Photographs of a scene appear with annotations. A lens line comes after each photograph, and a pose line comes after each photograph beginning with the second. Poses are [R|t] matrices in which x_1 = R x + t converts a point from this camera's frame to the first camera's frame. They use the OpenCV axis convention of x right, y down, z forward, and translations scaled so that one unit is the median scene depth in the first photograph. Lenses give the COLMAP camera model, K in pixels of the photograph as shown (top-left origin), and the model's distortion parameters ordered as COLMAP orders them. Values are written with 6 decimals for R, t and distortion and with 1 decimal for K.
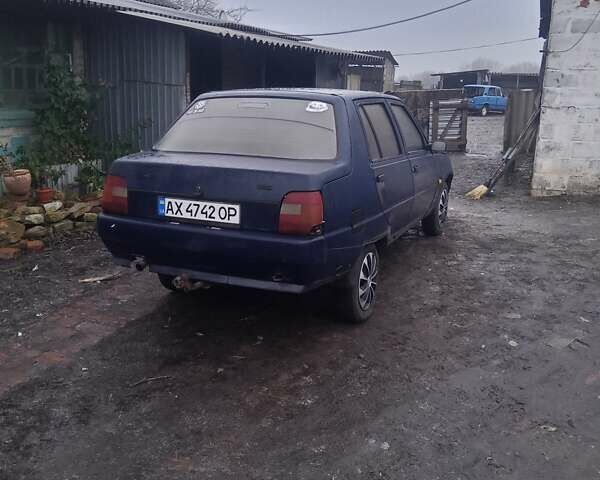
lens RADIAL K [[622.0, 0, 300.0], [0, 622.0, 240.0], [0, 0, 1]] dist [0.135646, -0.293663]
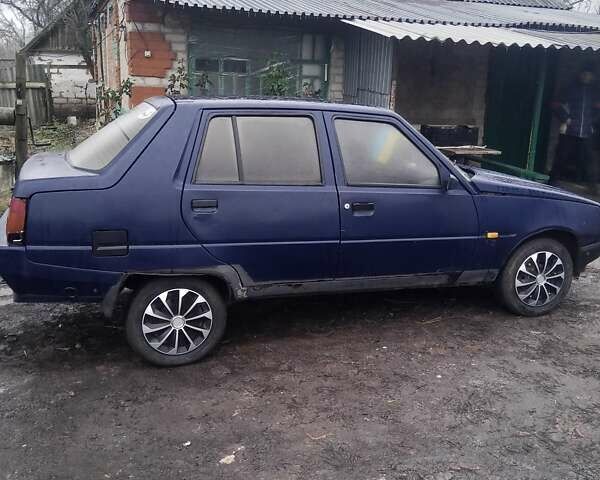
lens RADIAL K [[622.0, 0, 300.0], [0, 622.0, 240.0], [0, 0, 1]] dist [0.135646, -0.293663]
pose [[0.675039, 0.181891, -0.715010, 0.662293], [-0.192920, 0.978932, 0.066895, -0.108581], [0.712113, 0.092783, 0.695907, 0.421791]]
